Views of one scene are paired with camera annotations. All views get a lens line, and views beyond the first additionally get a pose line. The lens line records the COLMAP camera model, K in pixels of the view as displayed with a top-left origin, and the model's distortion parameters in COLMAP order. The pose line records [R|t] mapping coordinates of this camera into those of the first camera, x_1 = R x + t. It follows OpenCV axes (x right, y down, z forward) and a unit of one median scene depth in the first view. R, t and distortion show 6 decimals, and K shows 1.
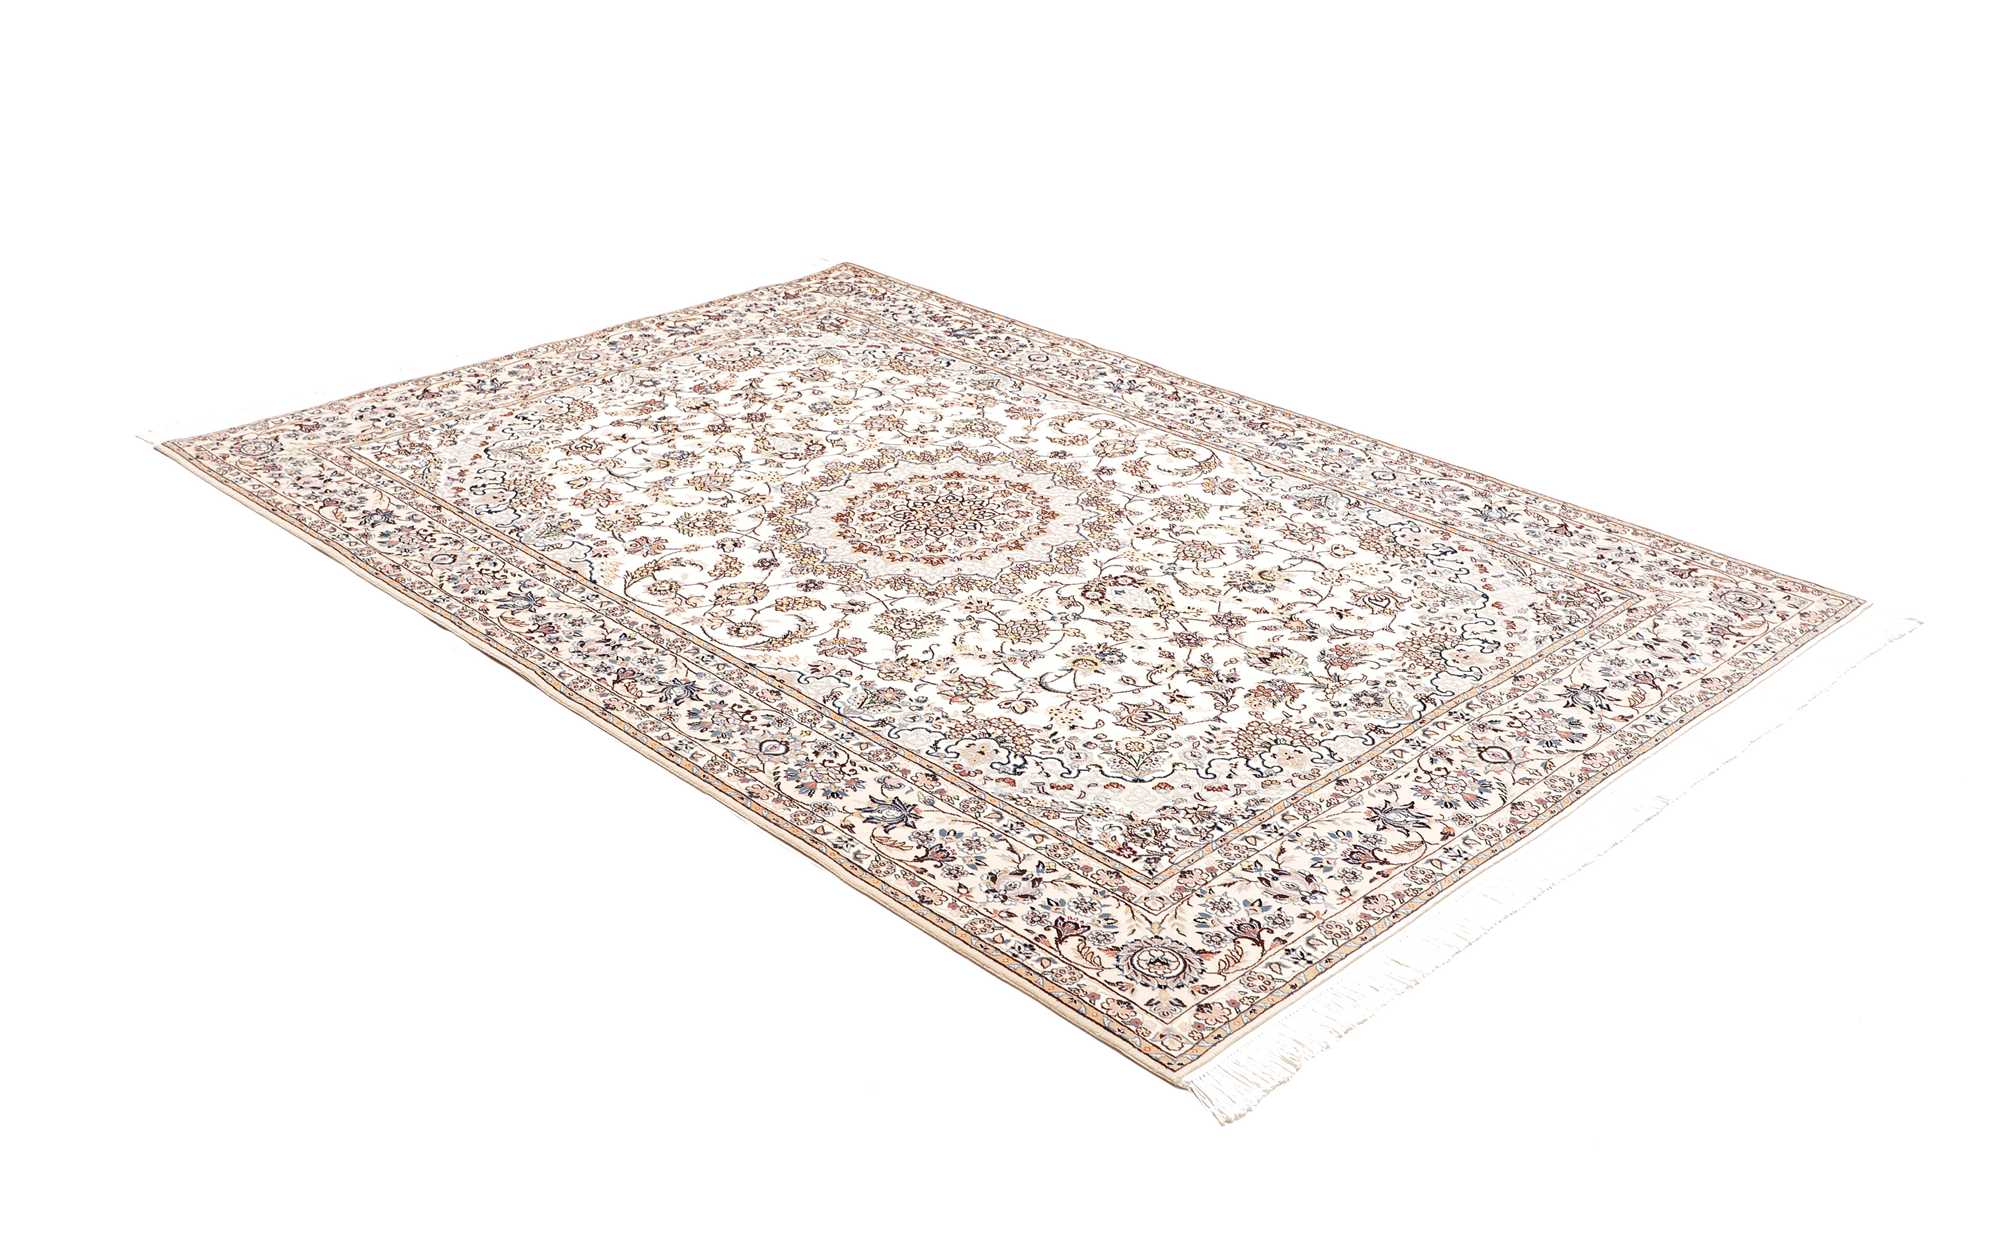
lens RADIAL K [[2067.3, 0, 955.8], [0, 2067.3, 626.1], [0, 0, 1]] dist [0.025567, 0.004562]
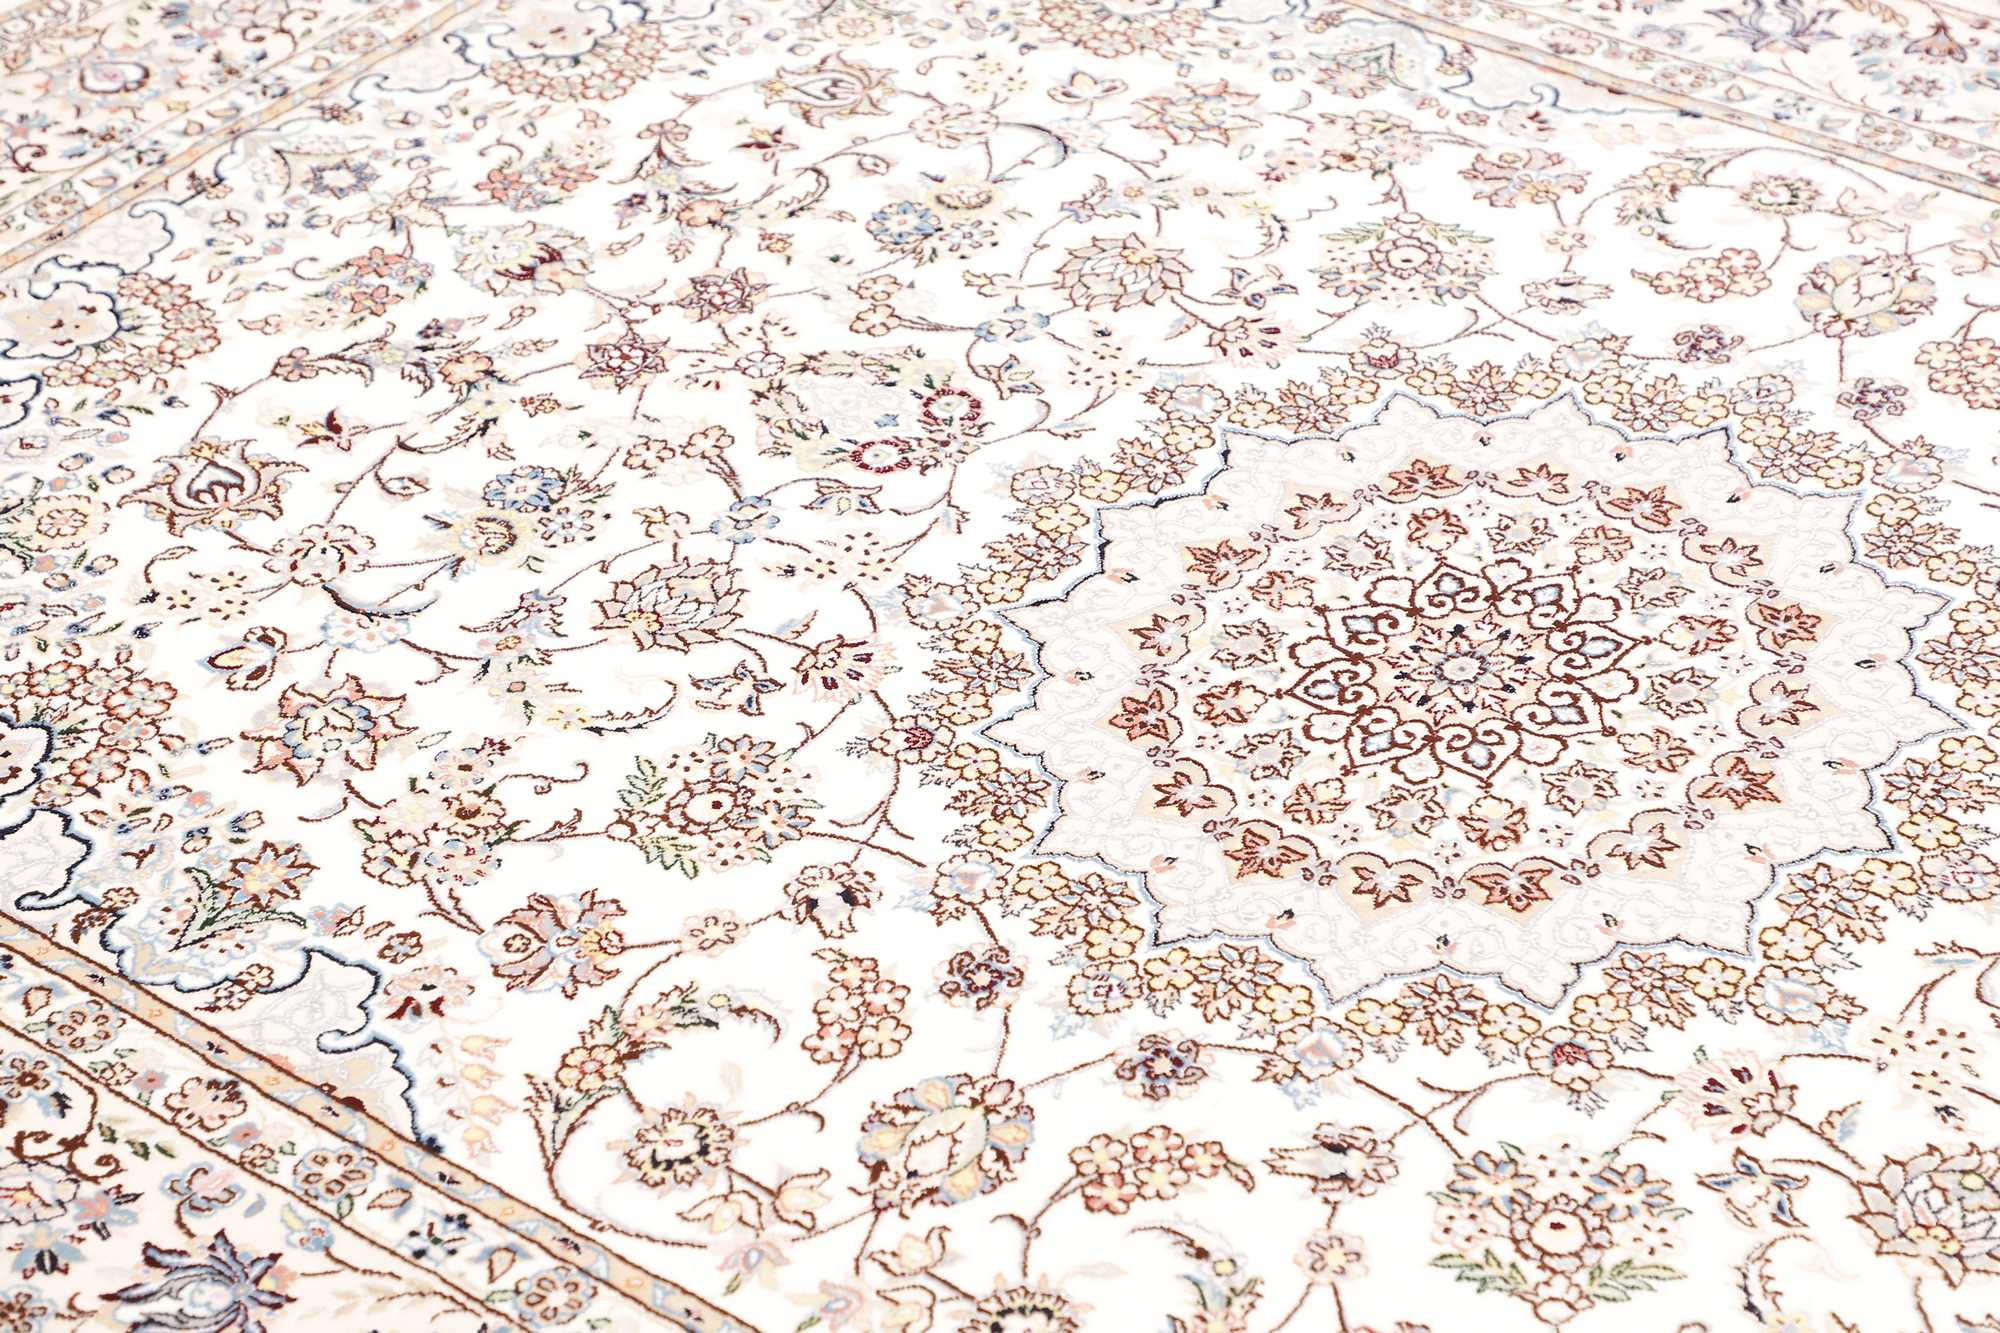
lens RADIAL K [[3918.1, 0, 1006.3], [0, 3918.1, 720.1], [0, 0, 1]] dist [0.356301, -0.128060]
pose [[0.988999, -0.120166, 0.086257, -0.139734], [0.100405, 0.973578, 0.205096, -0.193874], [-0.108624, -0.194179, 0.974934, 0.468182]]
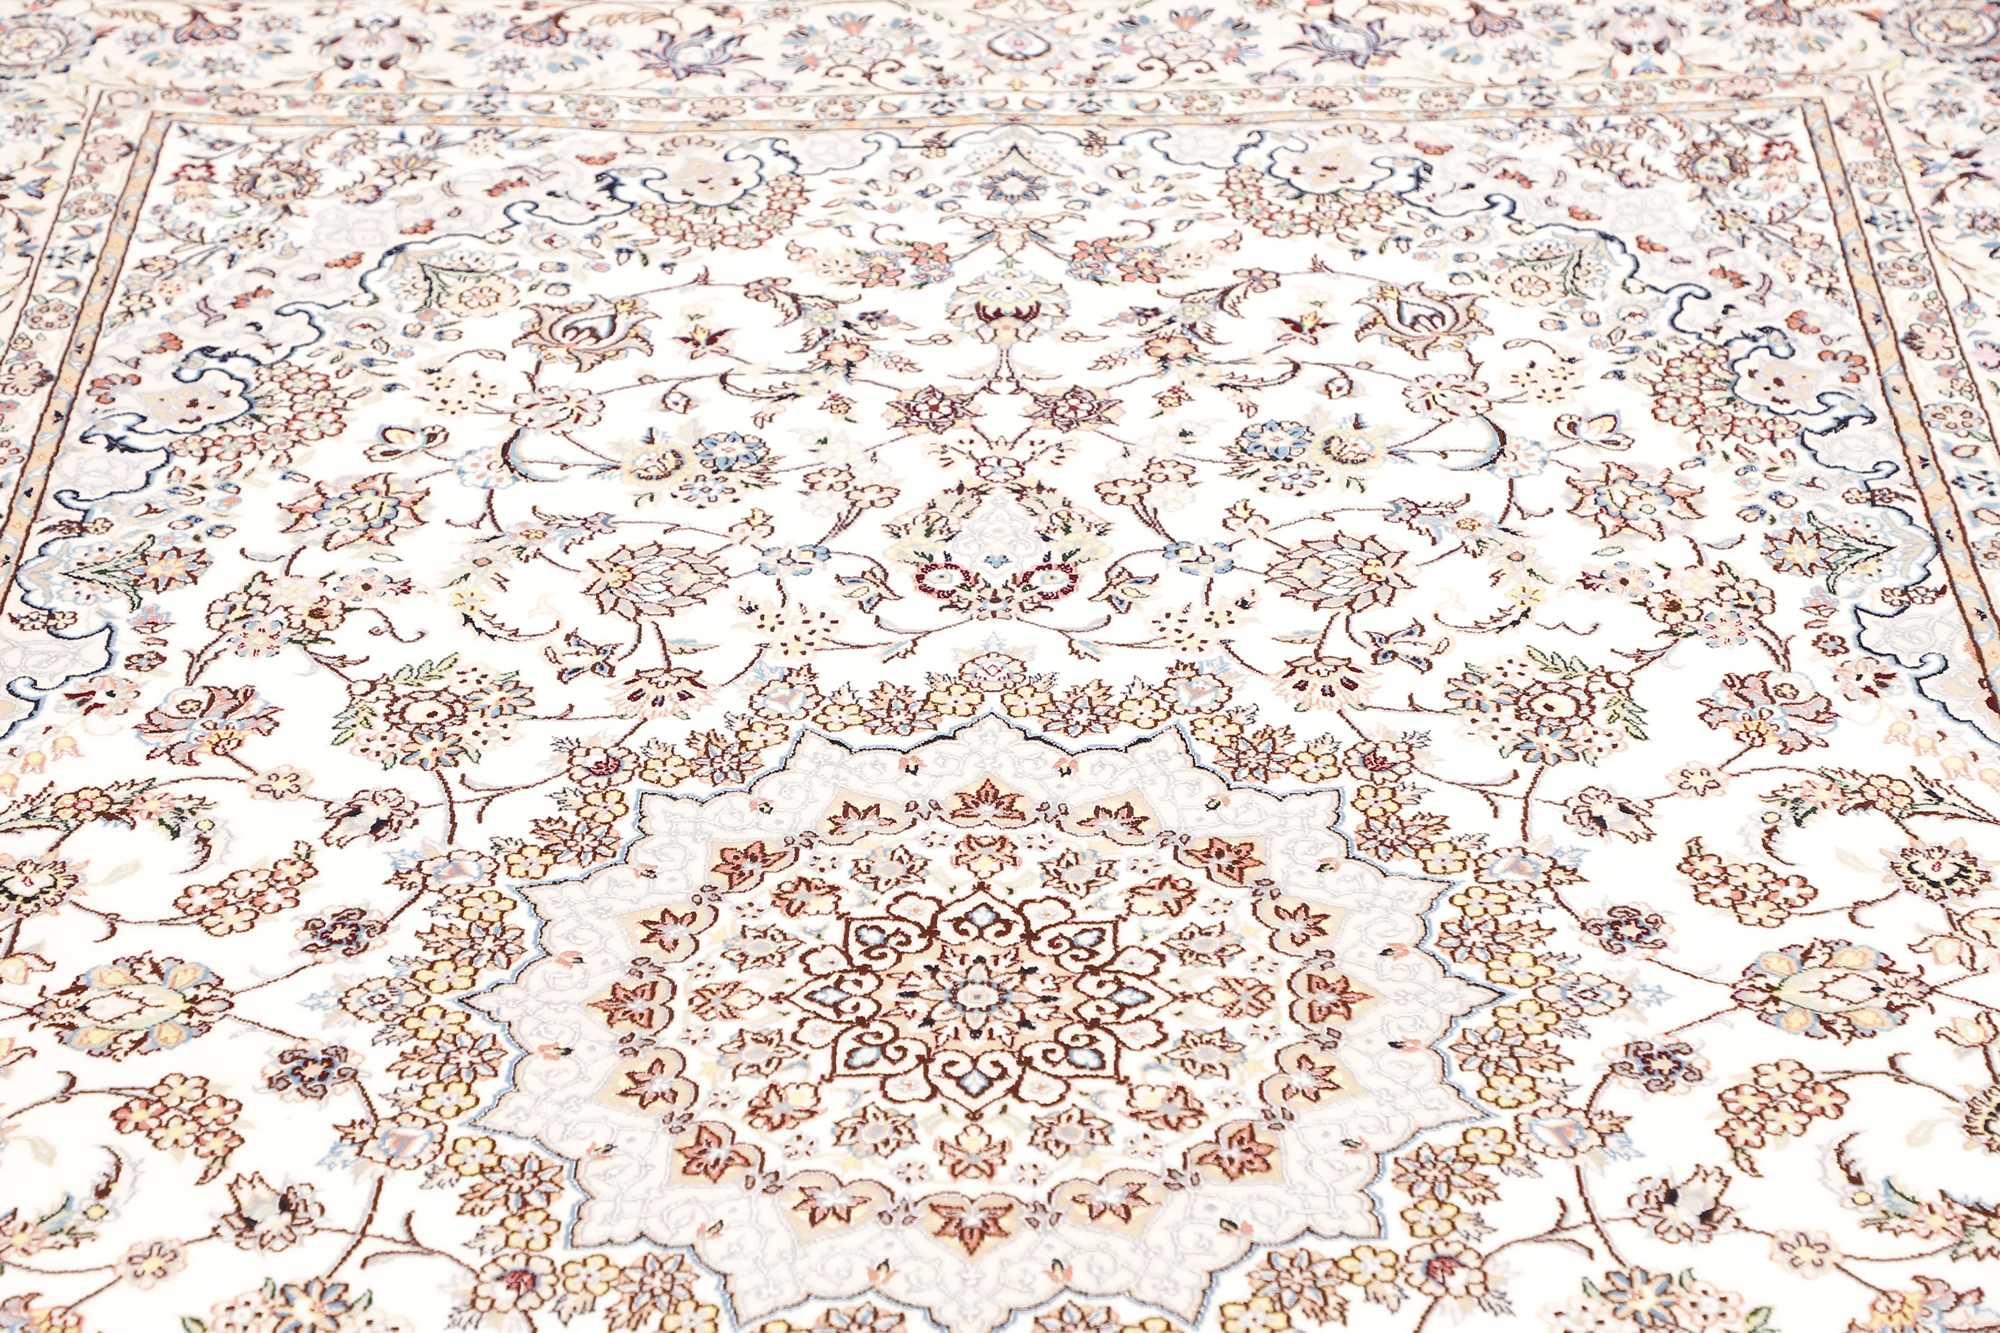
lens RADIAL K [[3918.1, 0, 1006.3], [0, 3918.1, 720.1], [0, 0, 1]] dist [0.356301, -0.128060]
pose [[0.706717, 0.405187, -0.579978, 0.353062], [-0.295208, 0.913871, 0.278734, -0.282033], [0.642964, -0.025771, 0.765462, 0.615362]]
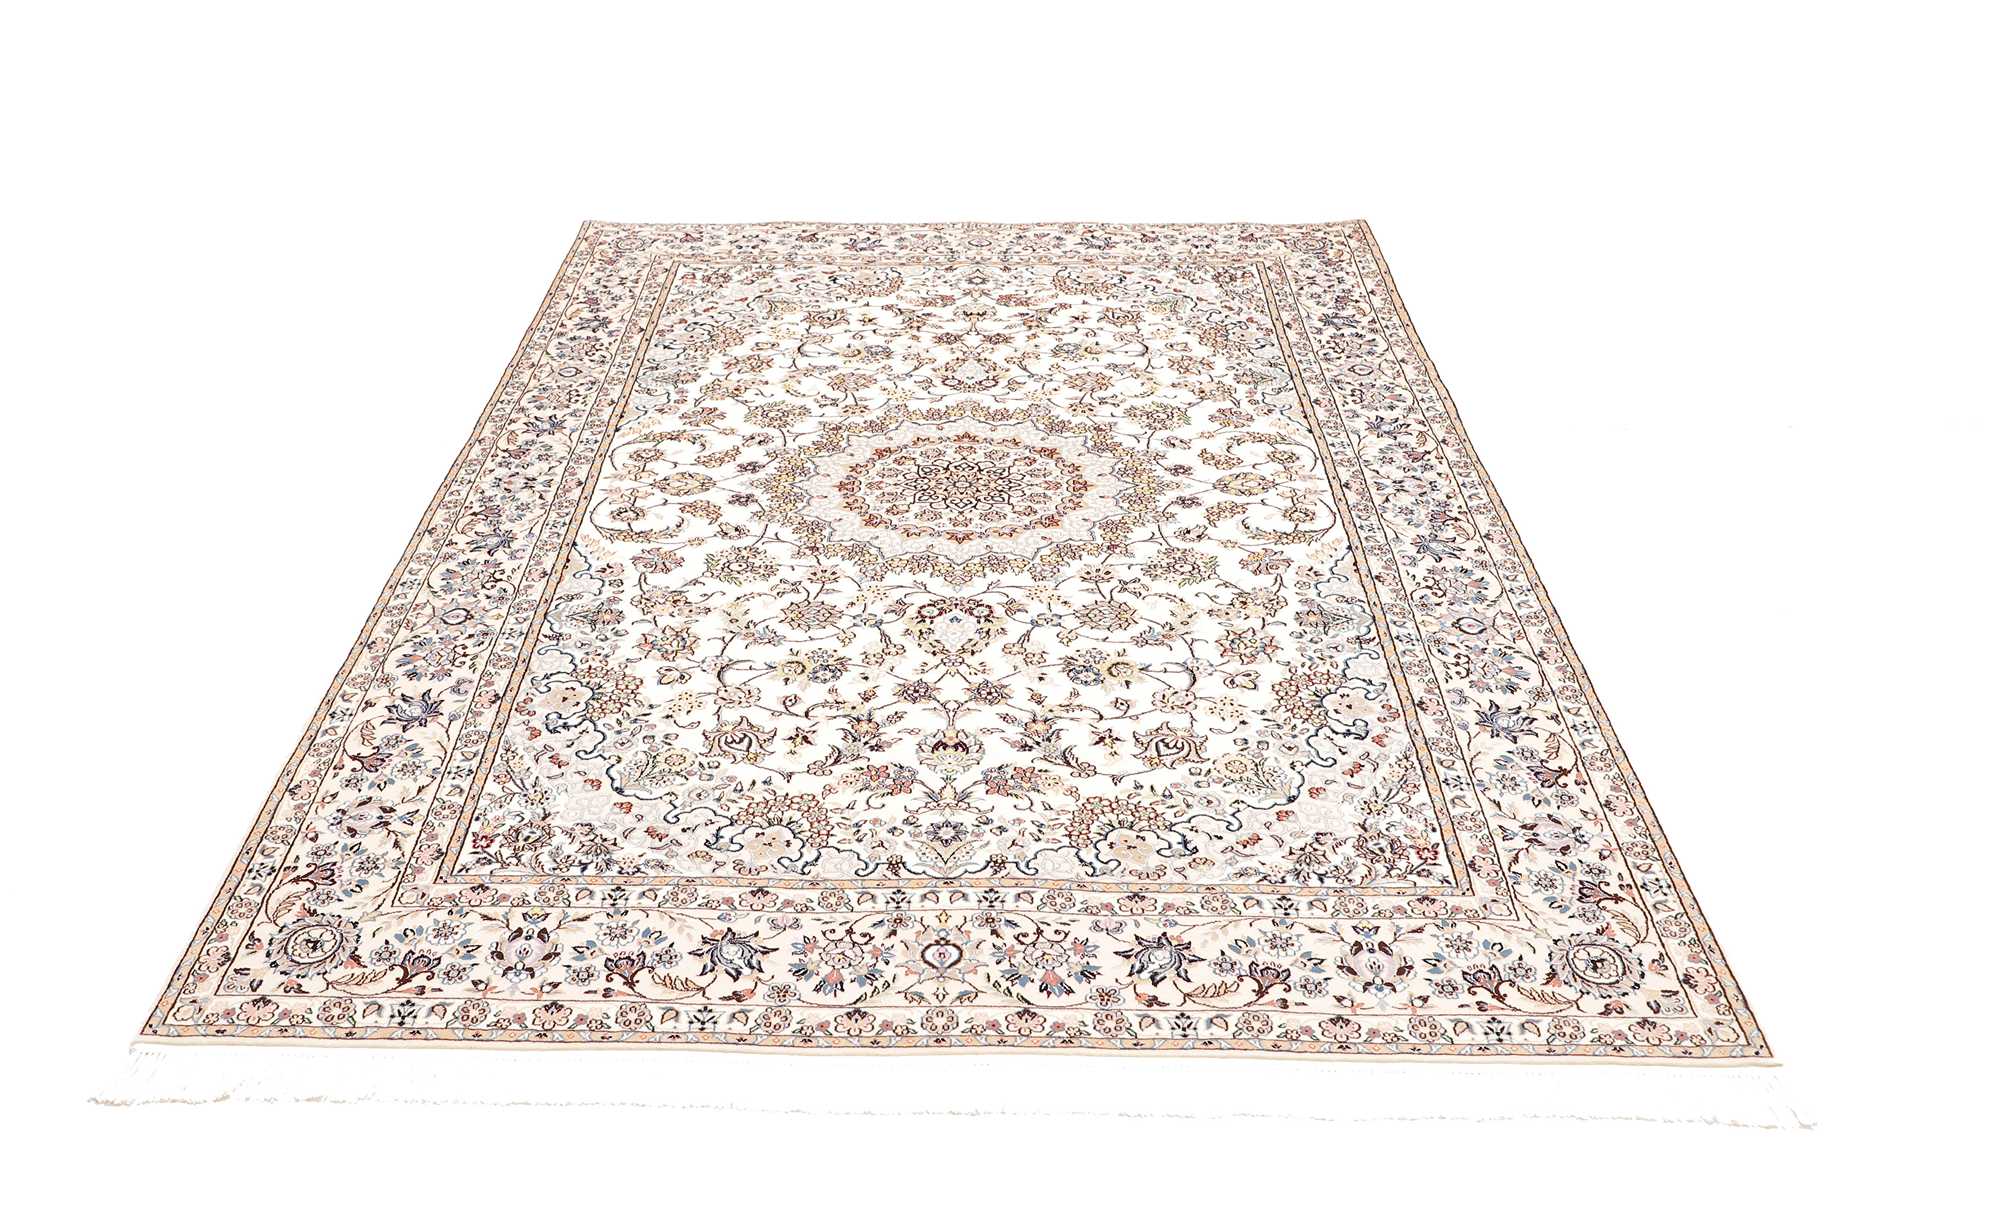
lens RADIAL K [[1913.8, 0, 935.6], [0, 1913.8, 602.2], [0, 0, 1]] dist [0.002521, 0.015505]
pose [[0.690970, 0.355124, -0.629641, 0.596304], [-0.309735, 0.932451, 0.186009, -0.175880], [0.653166, 0.066495, 0.754290, 0.392355]]
